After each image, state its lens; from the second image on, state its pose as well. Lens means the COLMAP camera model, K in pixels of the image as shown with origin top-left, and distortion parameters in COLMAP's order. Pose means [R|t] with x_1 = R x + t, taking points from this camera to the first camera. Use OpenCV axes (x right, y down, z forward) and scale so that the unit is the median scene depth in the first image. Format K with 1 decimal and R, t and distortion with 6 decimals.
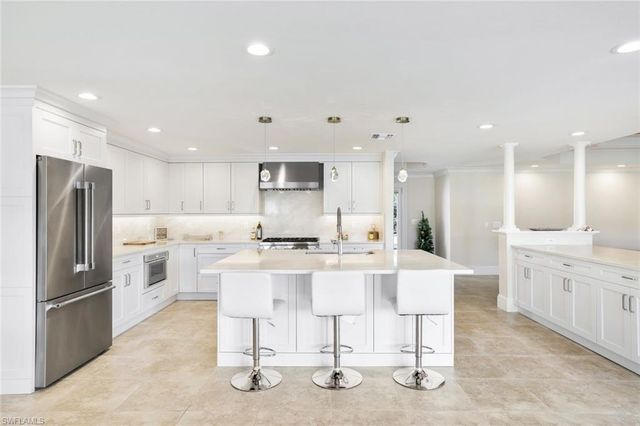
lens RADIAL K [[378.7, 0, 320.0], [0, 378.7, 213.0], [0, 0, 1]] dist [0.003435, 0.001255]
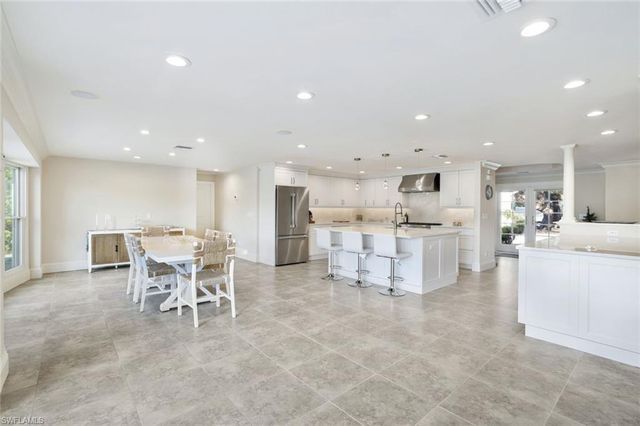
lens RADIAL K [[289.5, 0, 320.0], [0, 289.5, 213.0], [0, 0, 1]] dist [-0.000267, -0.000018]
pose [[0.668124, 0.010211, -0.743980, 0.866539], [-0.005161, 0.999945, 0.009089, 0.028105], [0.744032, -0.002233, 0.668140, -0.176131]]
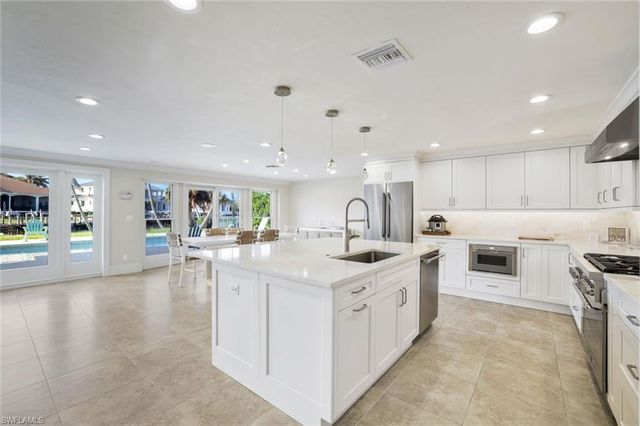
lens RADIAL K [[270.2, 0, 320.0], [0, 270.2, 213.0], [0, 0, 1]] dist [0.000094, 0.000004]
pose [[-0.615113, 0.010979, -0.788362, 0.620195], [-0.009898, 0.999717, 0.021645, 0.000936], [0.788376, 0.021117, -0.614831, 1.400415]]
